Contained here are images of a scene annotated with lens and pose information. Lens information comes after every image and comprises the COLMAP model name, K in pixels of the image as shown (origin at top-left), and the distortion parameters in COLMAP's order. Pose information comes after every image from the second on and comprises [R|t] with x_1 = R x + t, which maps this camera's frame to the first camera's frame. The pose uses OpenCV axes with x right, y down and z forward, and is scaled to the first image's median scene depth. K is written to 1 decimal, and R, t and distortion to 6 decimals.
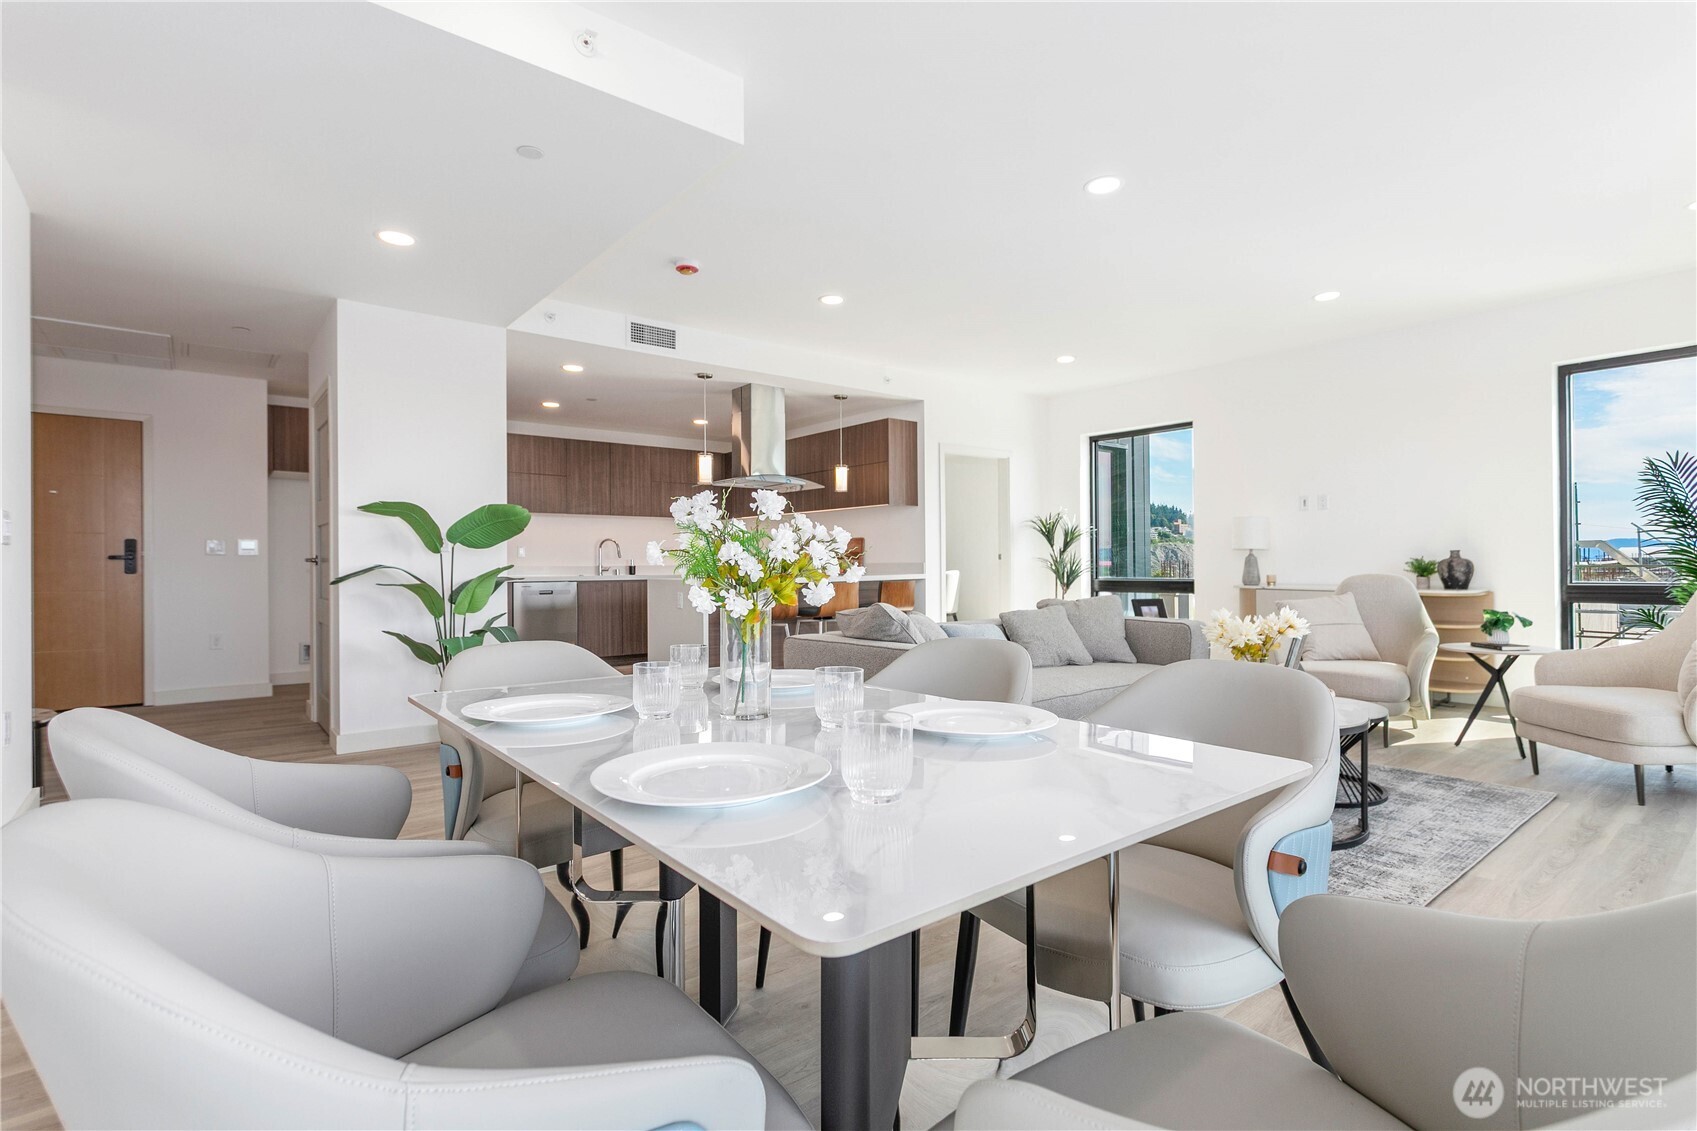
lens RADIAL K [[803.8, 0, 847.7], [0, 803.8, 560.8], [0, 0, 1]] dist [-0.000219, 0.000416]
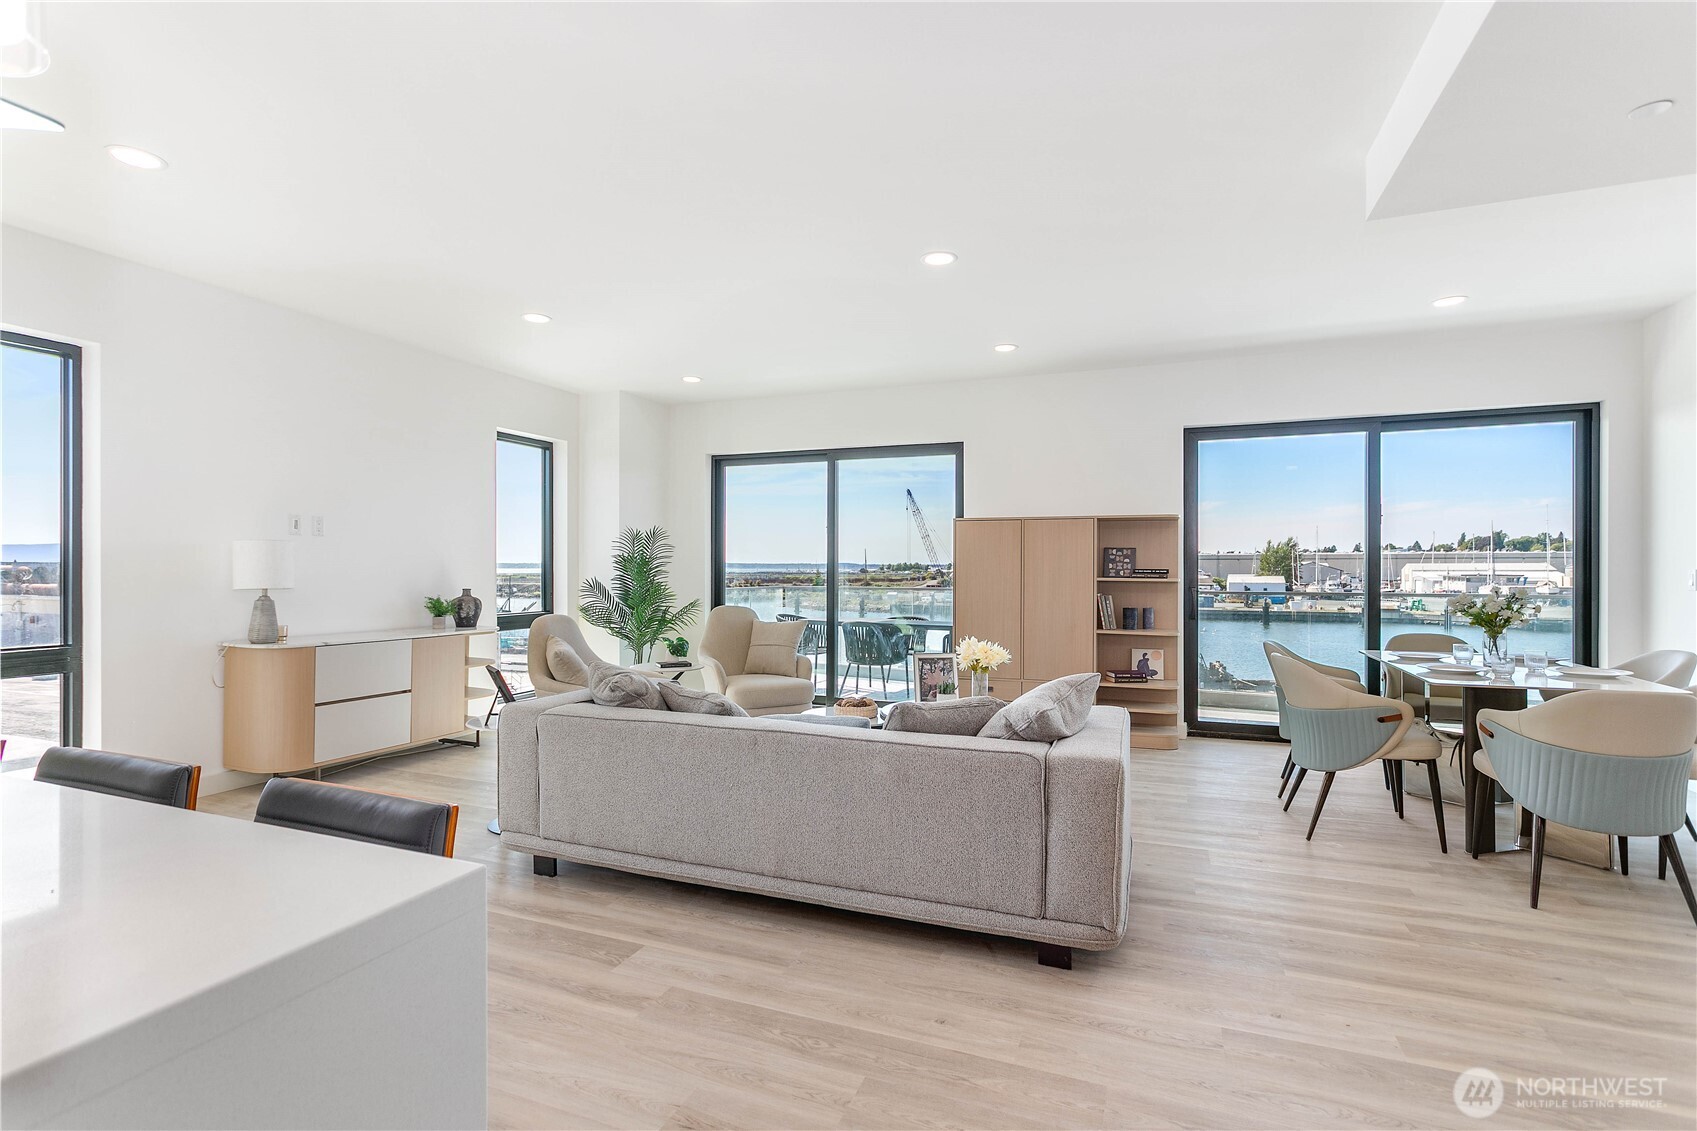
lens RADIAL K [[797.2, 0, 845.0], [0, 797.2, 569.8], [0, 0, 1]] dist [0.001200, 0.000697]
pose [[-0.484801, 0.005179, 0.874609, -0.299135], [-0.000701, 0.999980, -0.006310, -0.025773], [-0.874624, -0.003672, -0.484788, 0.890837]]
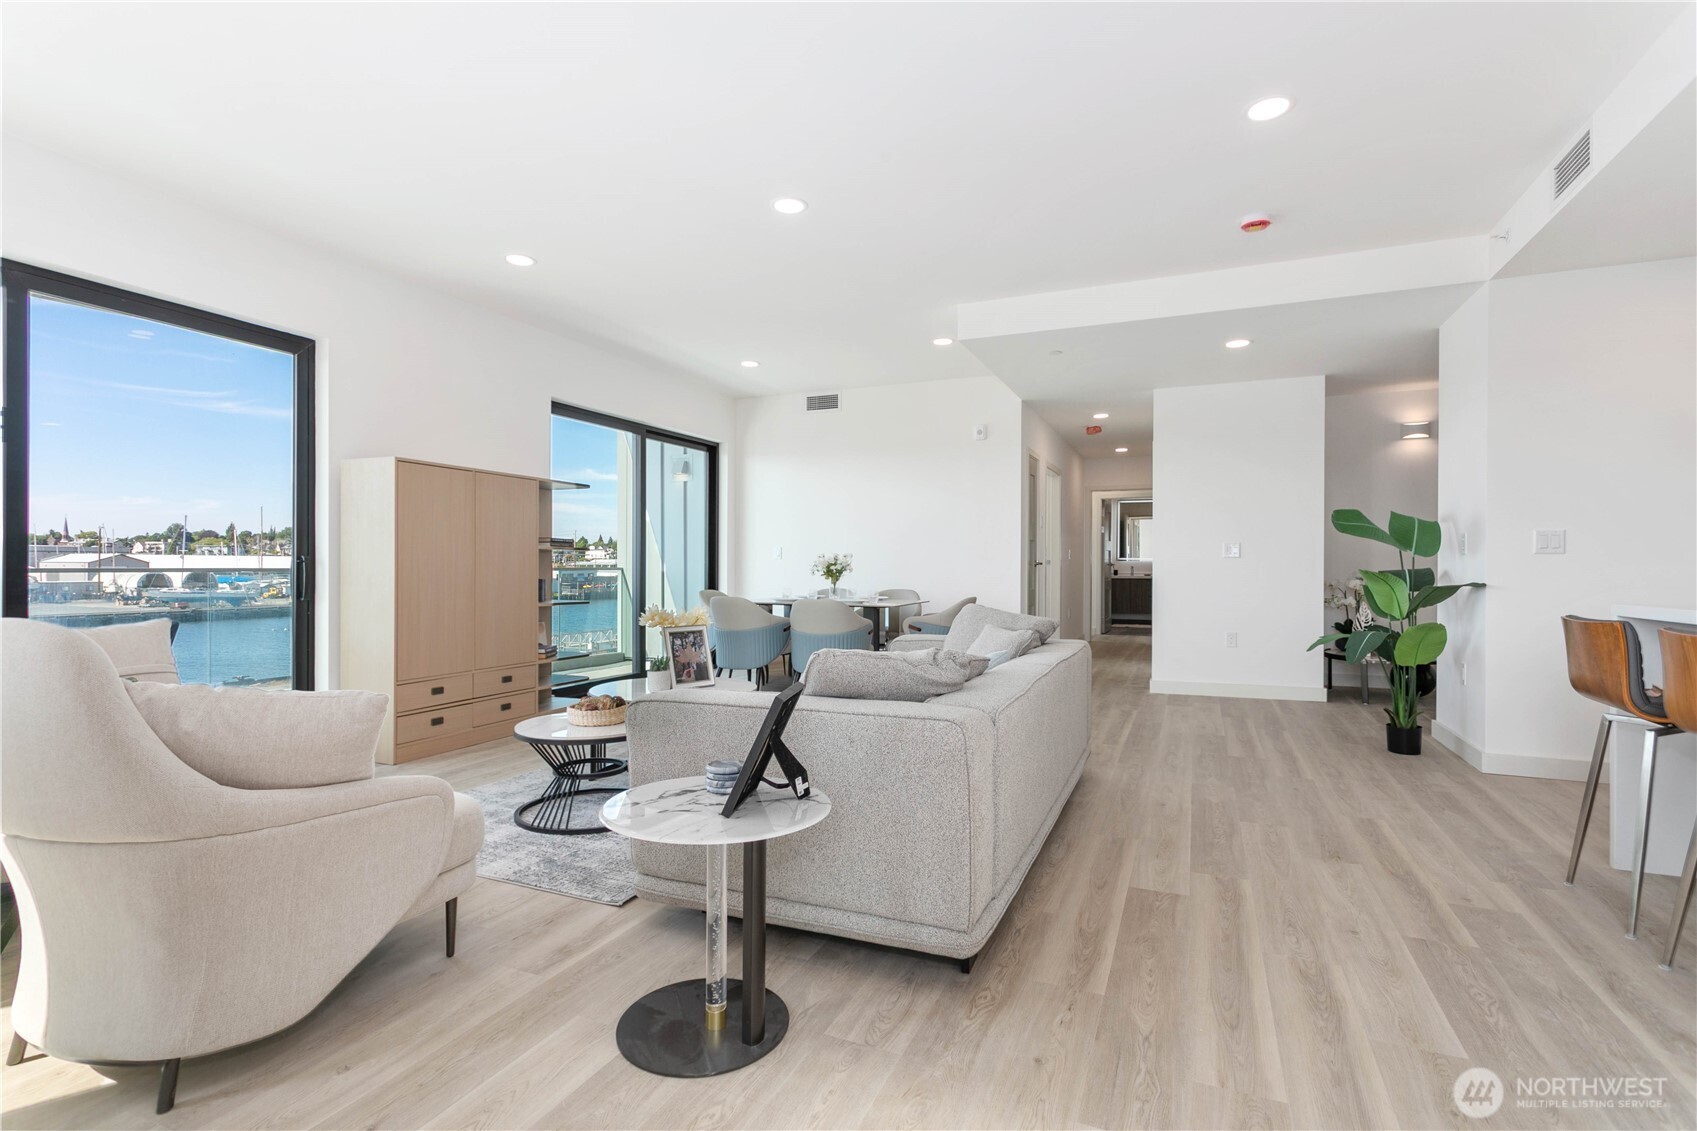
lens RADIAL K [[799.0, 0, 845.0], [0, 799.0, 570.1], [0, 0, 1]] dist [0.001862, 0.001171]
pose [[-0.891390, 0.006962, -0.453184, 0.397859], [0.005362, 0.999974, 0.004816, -0.001260], [0.453206, 0.001863, -0.891404, 1.073088]]
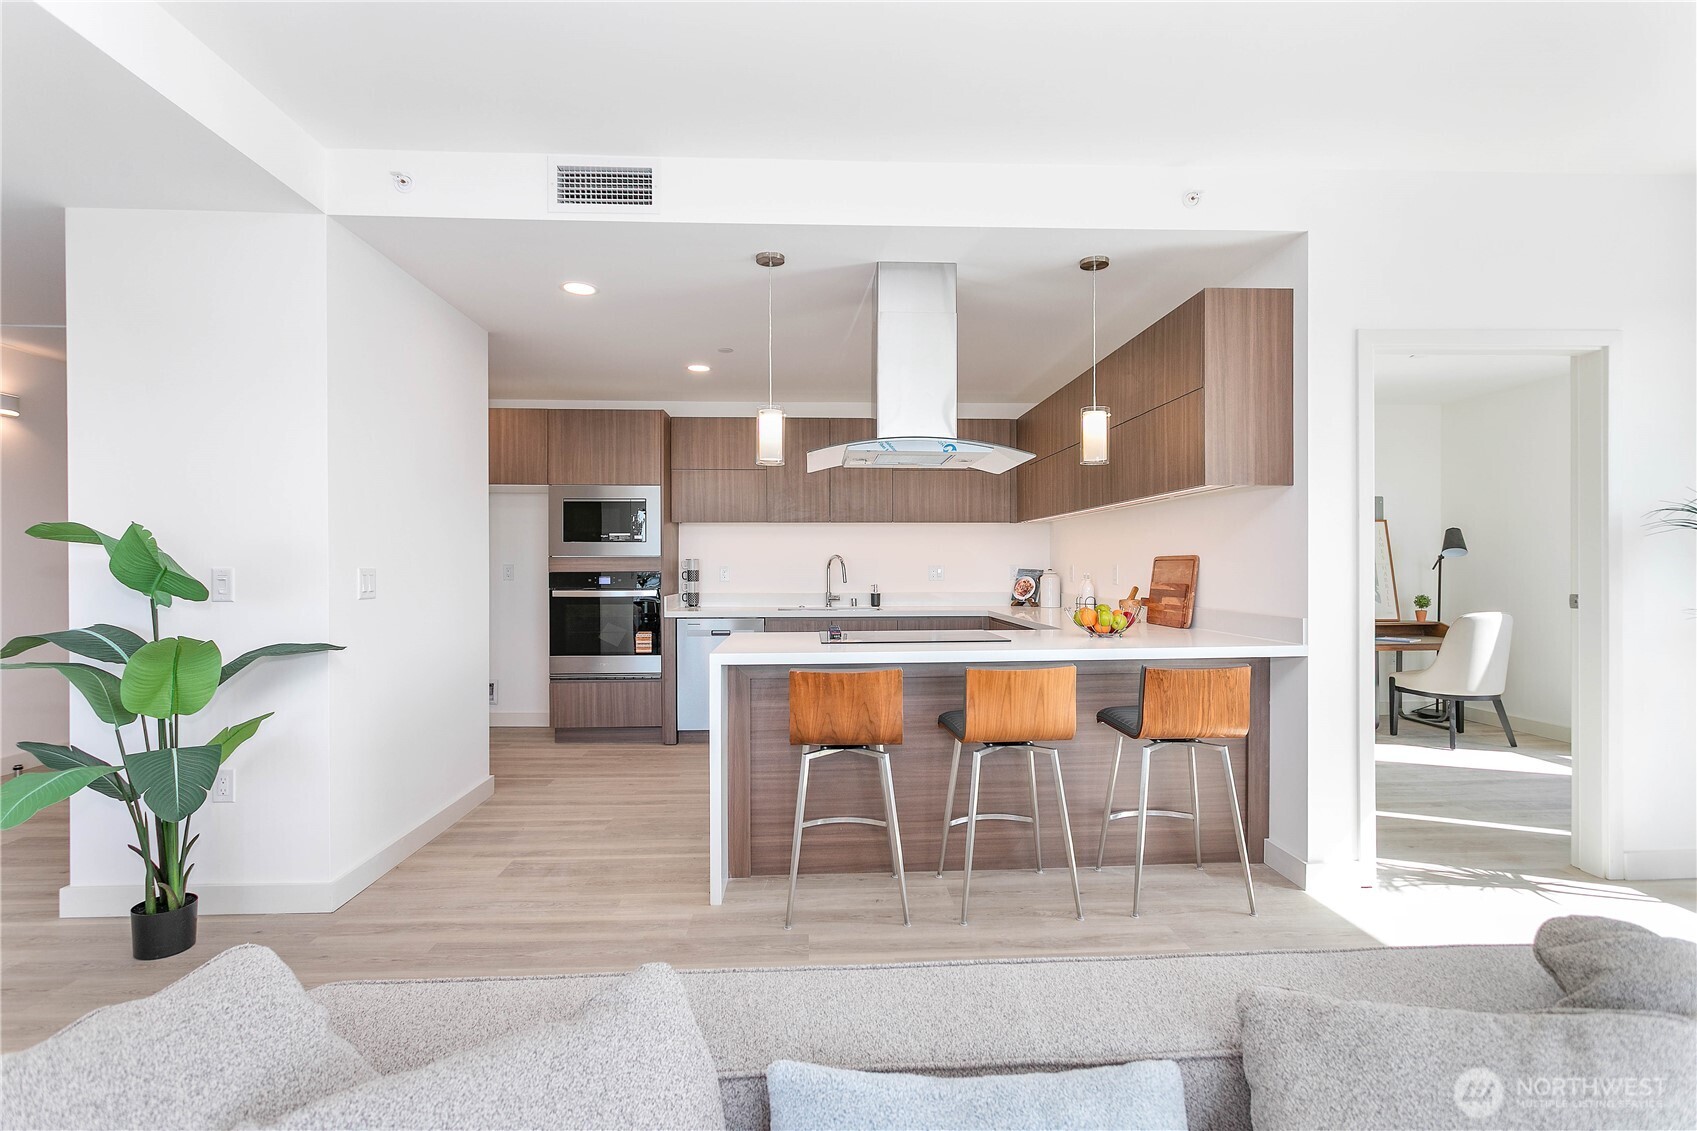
lens RADIAL K [[803.1, 0, 846.7], [0, 803.1, 567.3], [0, 0, 1]] dist [0.002029, 0.000172]
pose [[0.803704, 0.007044, -0.594988, 0.166738], [-0.001448, 0.999950, 0.009882, -0.031138], [0.595028, -0.007081, 0.803674, 0.566952]]
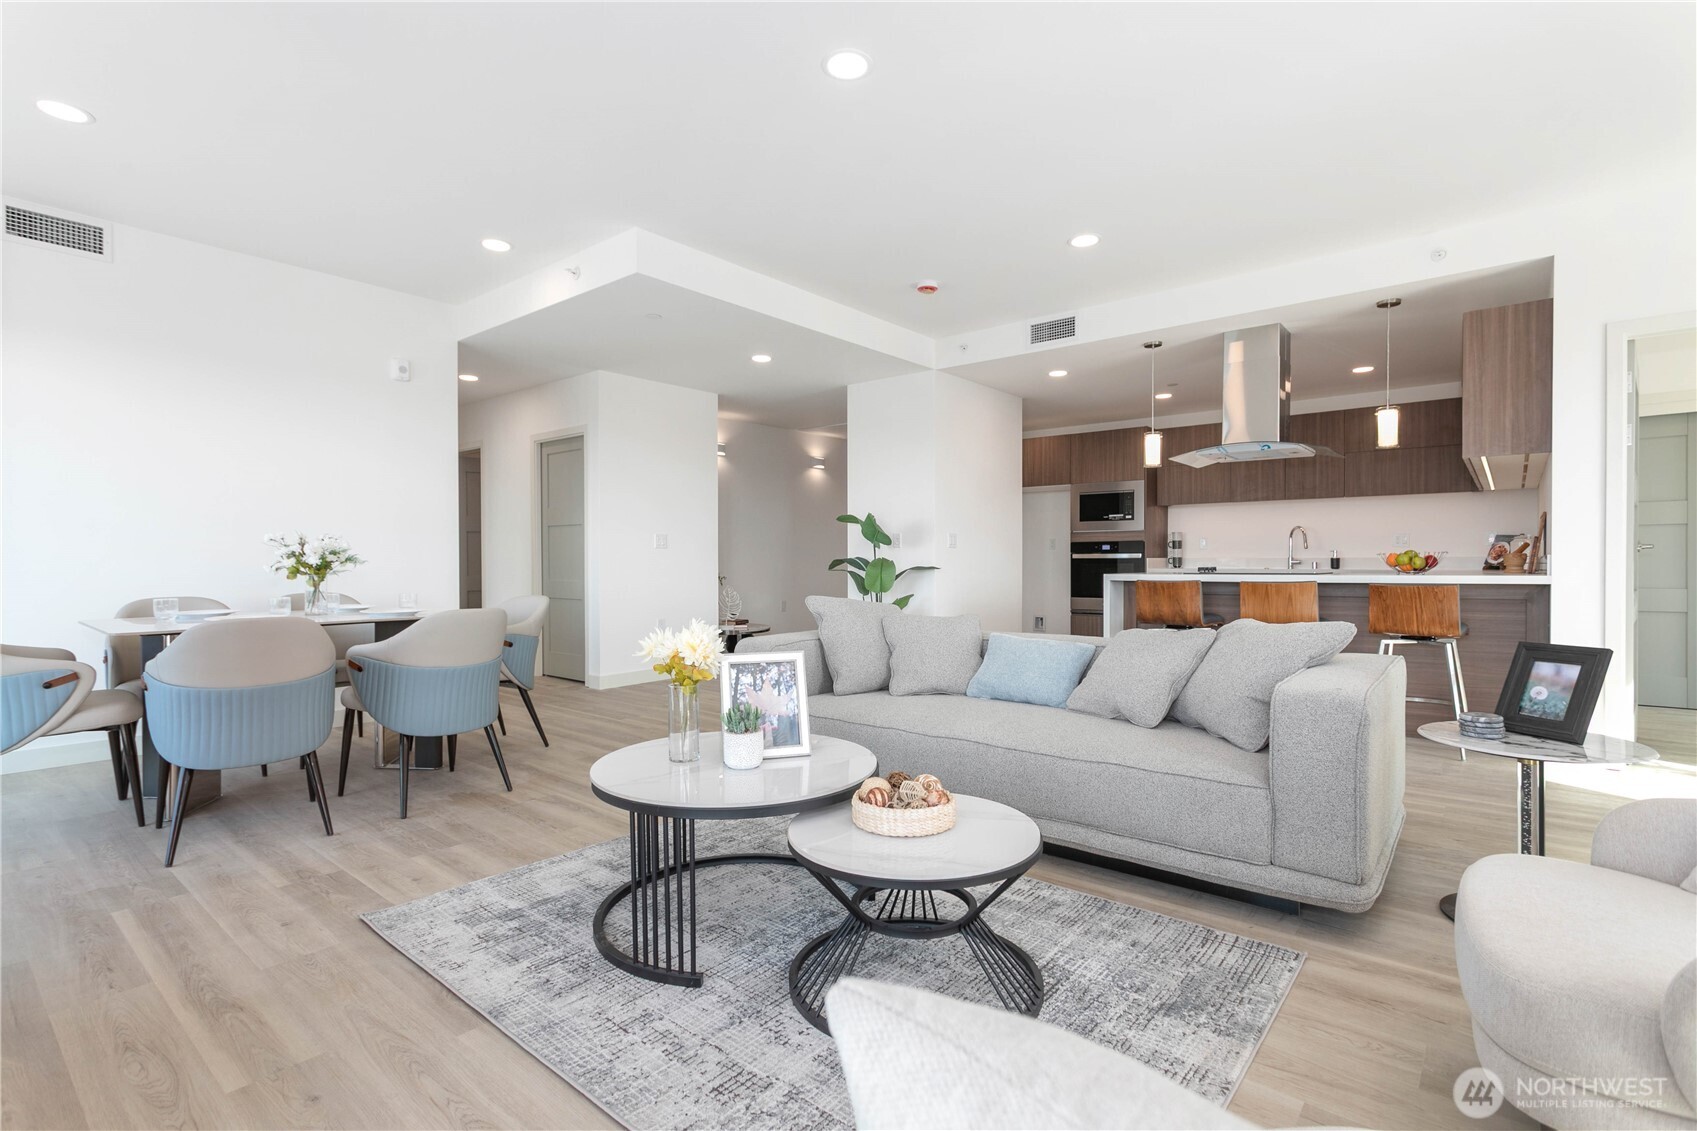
lens RADIAL K [[799.0, 0, 845.0], [0, 799.0, 570.1], [0, 0, 1]] dist [0.001862, 0.001171]
pose [[0.187433, 0.020175, -0.982070, 0.590486], [0.004445, 0.999761, 0.021387, -0.001687], [0.982267, -0.008374, 0.187299, 0.467979]]
